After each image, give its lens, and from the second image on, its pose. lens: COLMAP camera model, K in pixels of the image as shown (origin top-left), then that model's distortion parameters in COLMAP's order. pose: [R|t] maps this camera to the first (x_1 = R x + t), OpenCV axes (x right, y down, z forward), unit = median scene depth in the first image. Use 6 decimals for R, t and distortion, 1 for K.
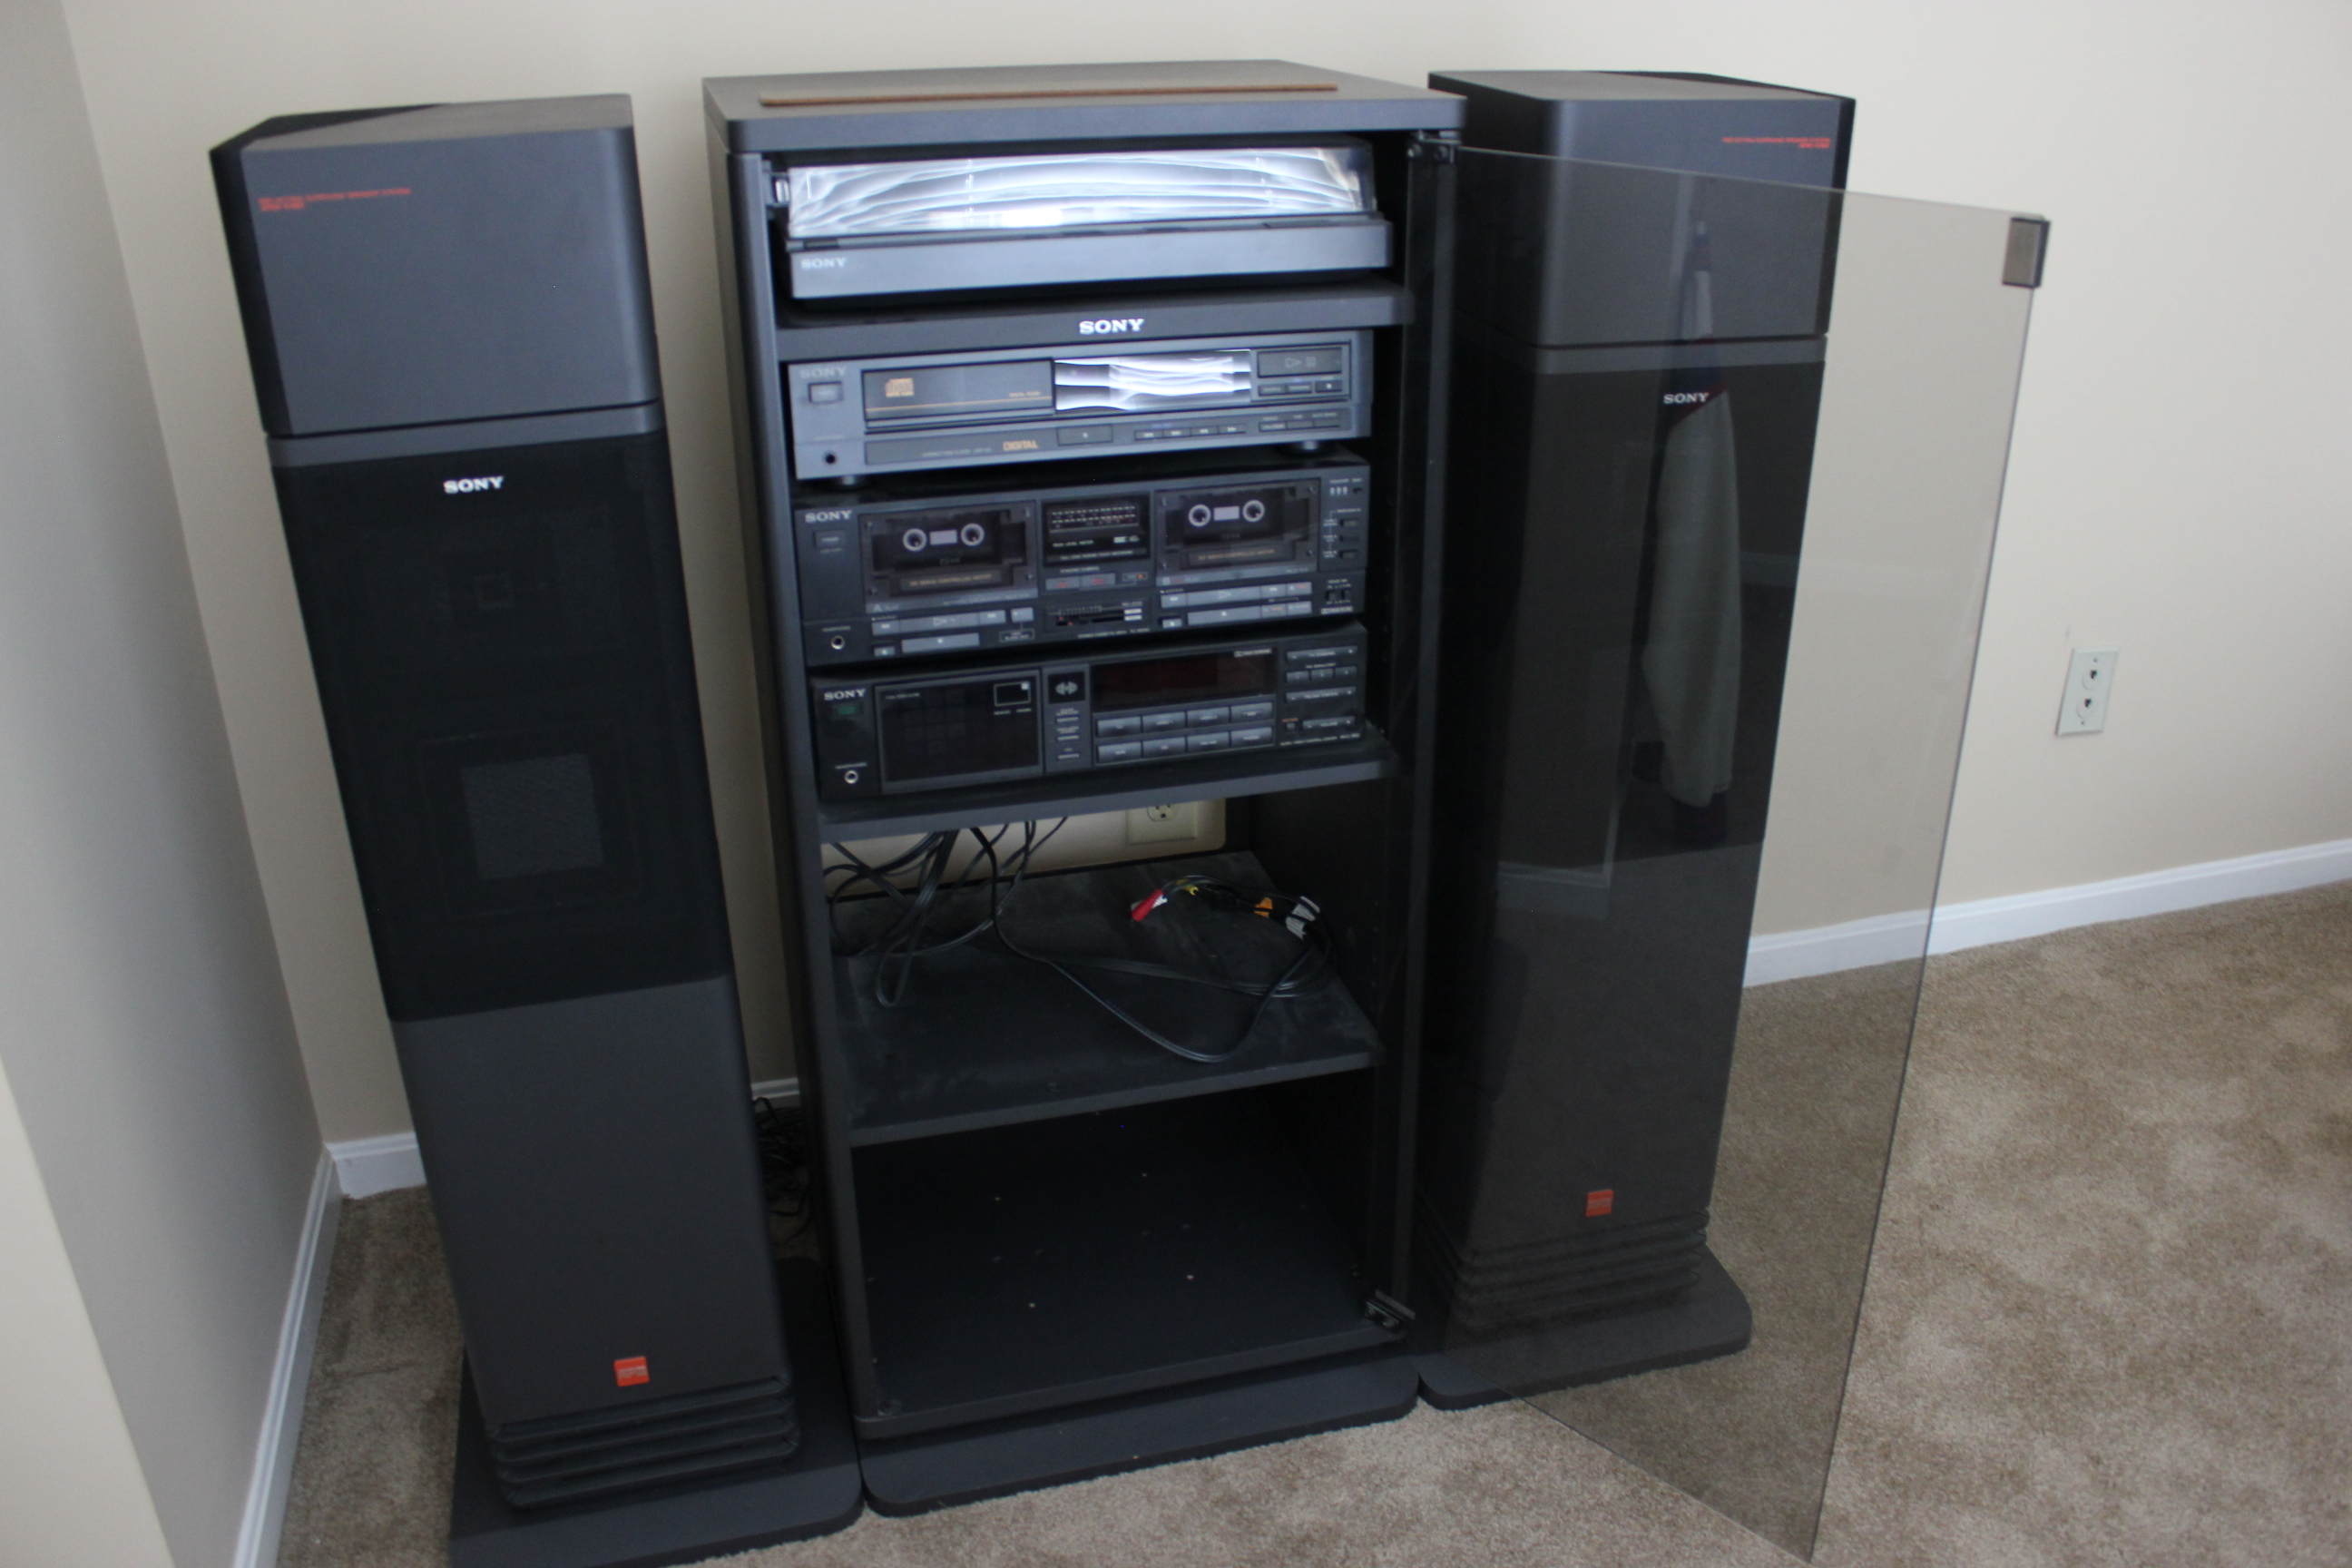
lens RADIAL K [[1934.7, 0, 1182.6], [0, 1934.7, 796.0], [0, 0, 1]] dist [-0.166576, 0.134797]
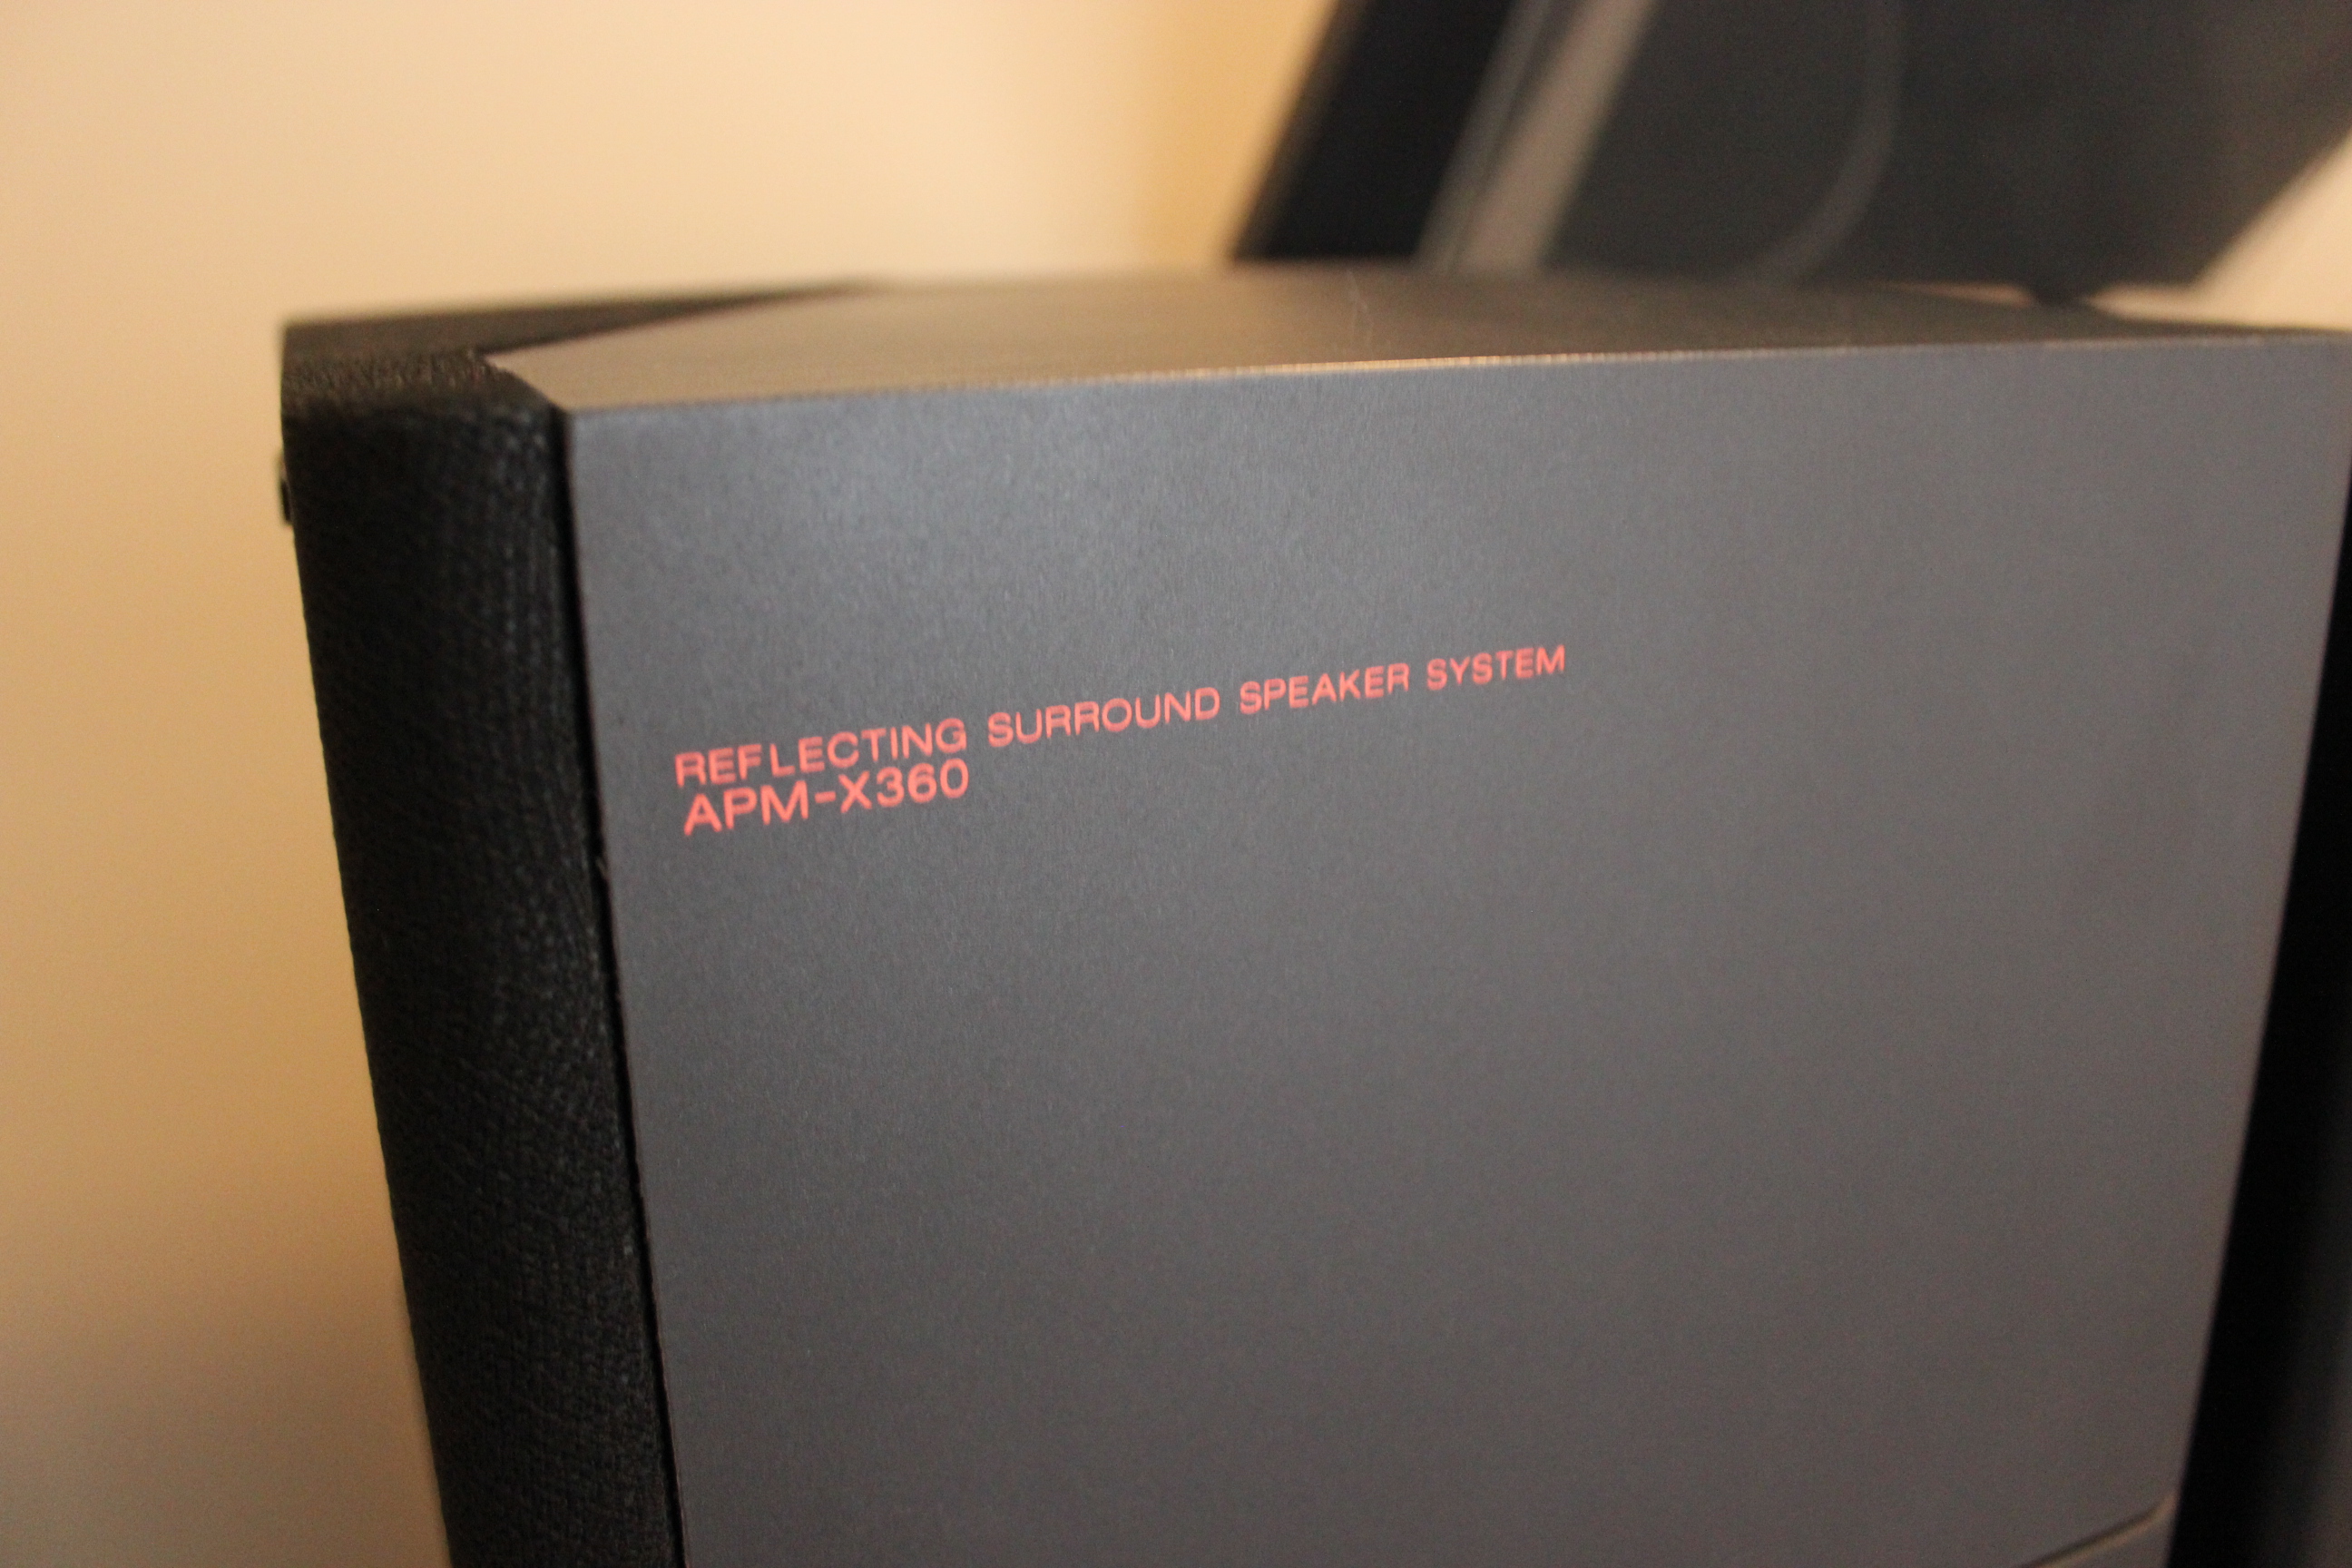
lens RADIAL K [[1934.7, 0, 1182.6], [0, 1934.7, 796.0], [0, 0, 1]] dist [-0.166576, 0.134797]
pose [[0.980026, -0.059545, 0.189746, -0.363155], [0.087083, 0.986276, -0.140271, -0.220948], [-0.178789, 0.153993, 0.971762, 0.640817]]
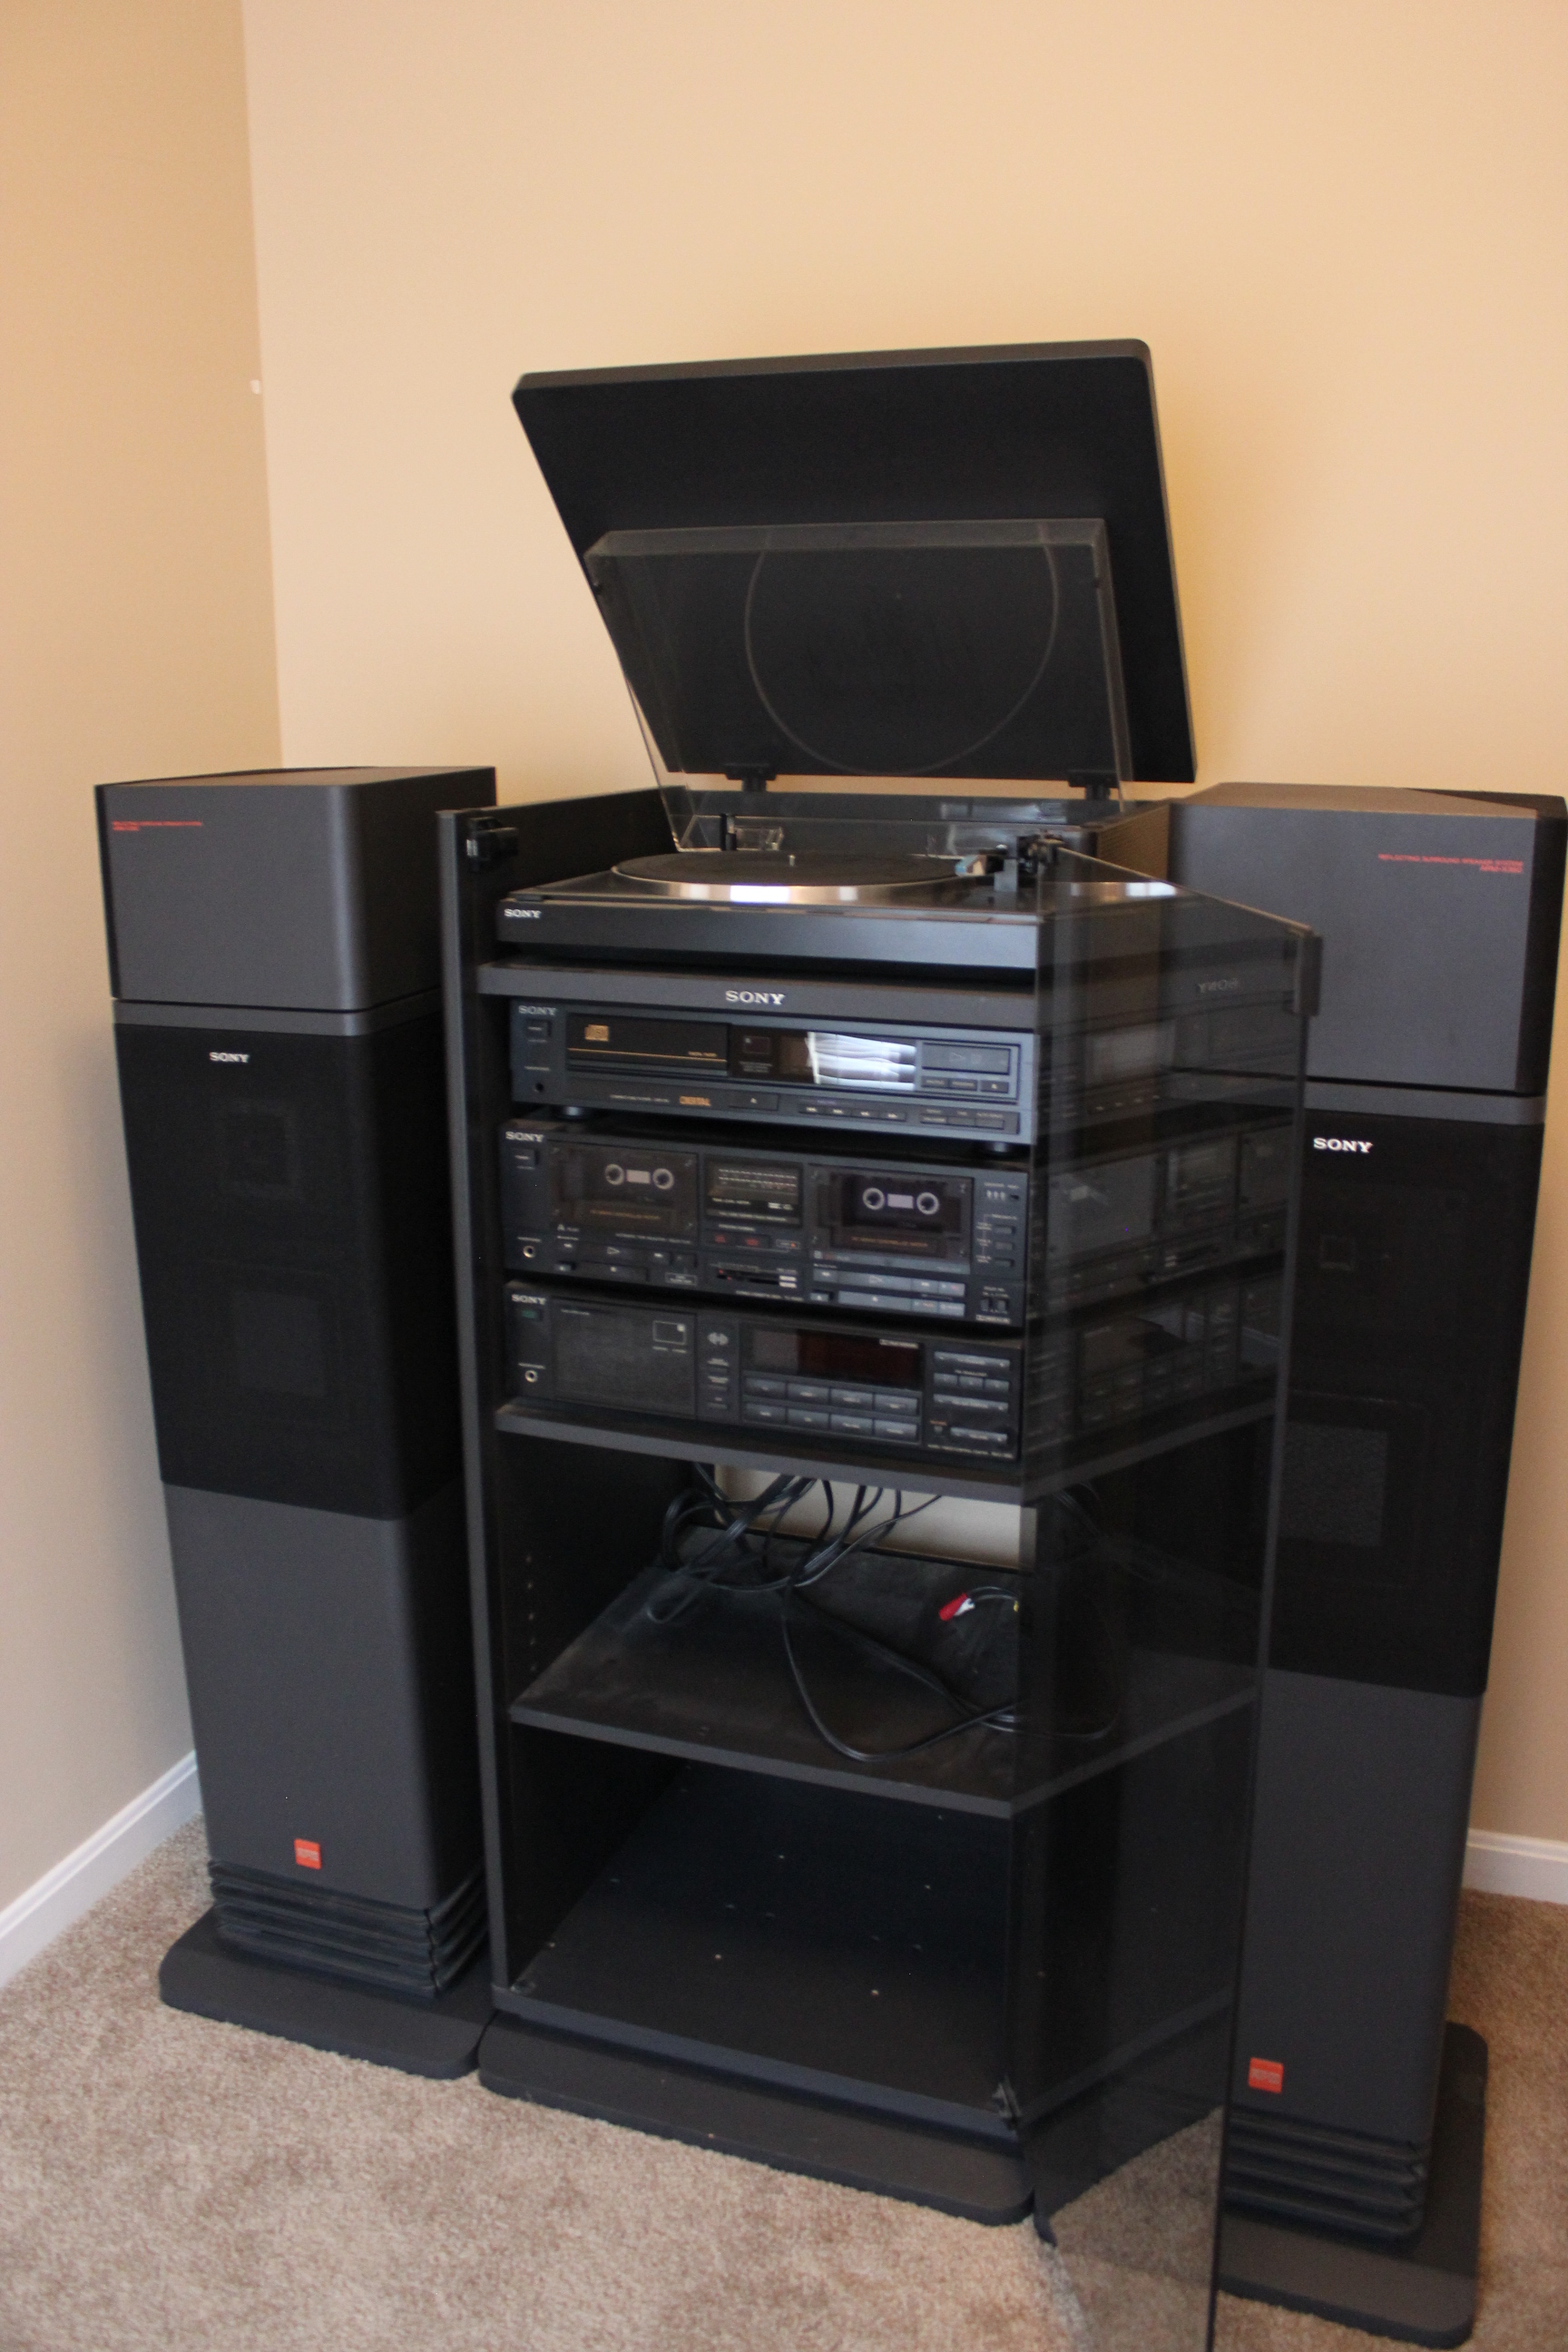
lens RADIAL K [[1906.0, 0, 790.6], [0, 1906.0, 1168.0], [0, 0, 1]] dist [-0.167575, 0.132147]
pose [[0.817376, 0.146251, -0.557232, 0.512020], [-0.244610, 0.963828, -0.105840, -0.044173], [0.521597, 0.222815, 0.823584, 0.152756]]
